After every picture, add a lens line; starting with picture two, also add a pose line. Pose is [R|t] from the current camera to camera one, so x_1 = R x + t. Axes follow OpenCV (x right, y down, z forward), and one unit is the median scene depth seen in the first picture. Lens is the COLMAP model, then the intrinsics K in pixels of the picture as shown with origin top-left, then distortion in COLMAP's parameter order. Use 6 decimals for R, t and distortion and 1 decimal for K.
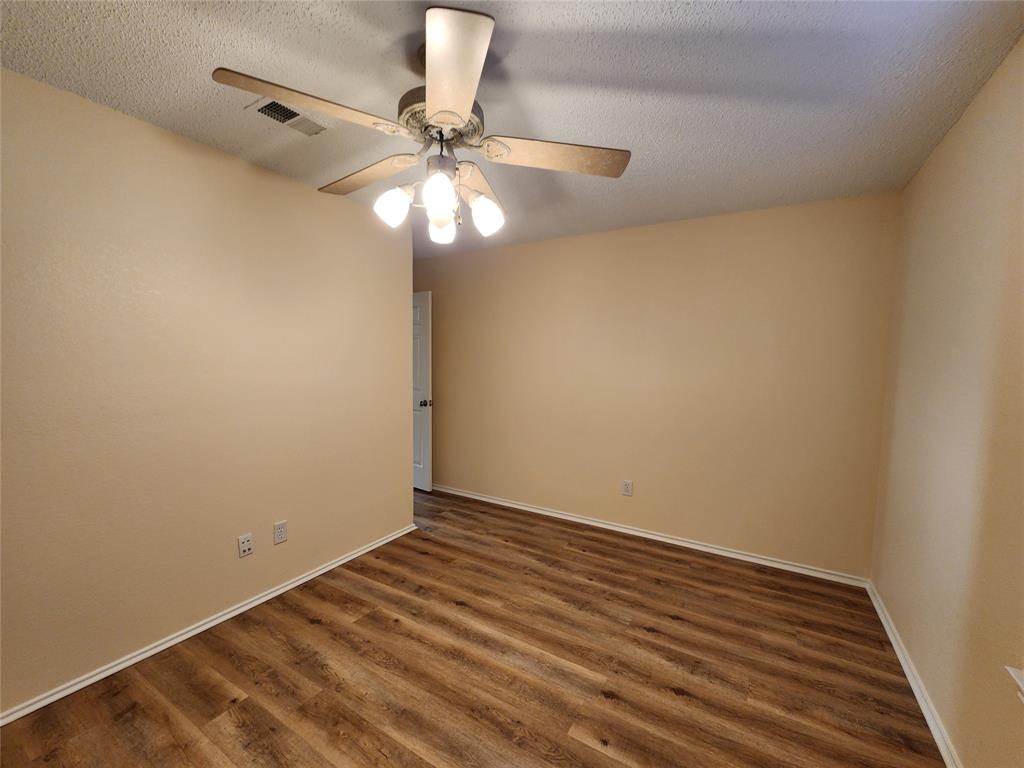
lens RADIAL K [[422.2, 0, 509.2], [0, 422.2, 389.2], [0, 0, 1]] dist [-0.000105, -0.000506]
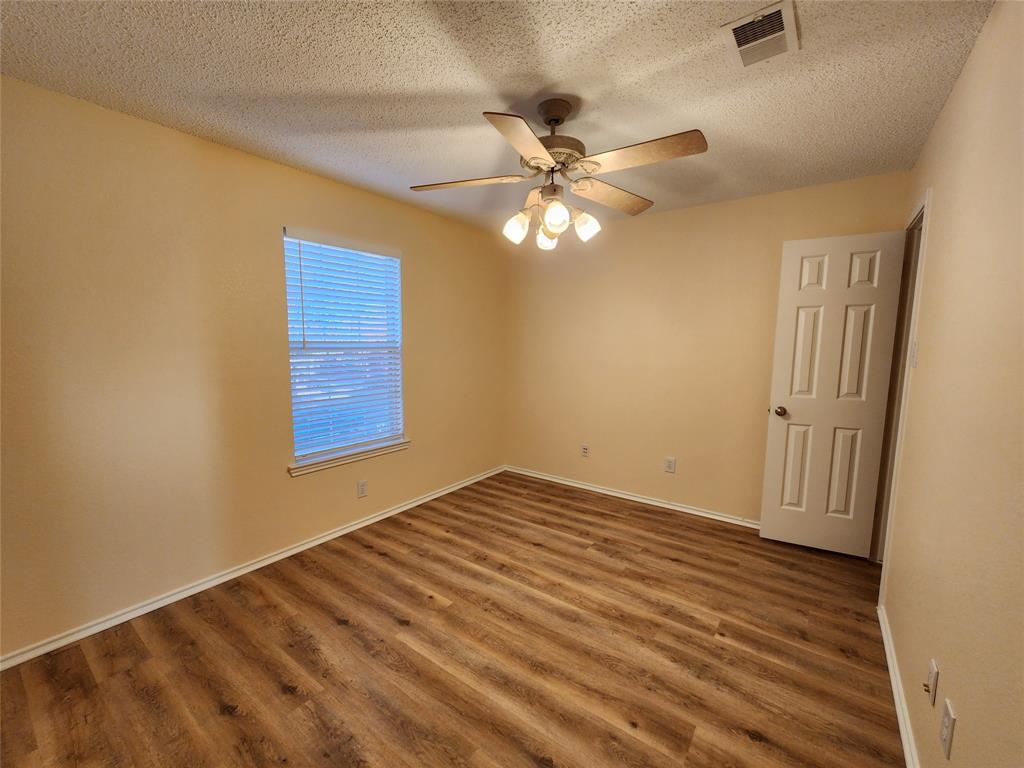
lens RADIAL K [[422.2, 0, 509.2], [0, 422.2, 389.2], [0, 0, 1]] dist [-0.000105, -0.000506]
pose [[-0.995218, -0.032872, 0.091987, -0.130828], [-0.015560, 0.983002, 0.182934, -0.128302], [-0.096436, 0.180628, -0.978812, 1.873587]]
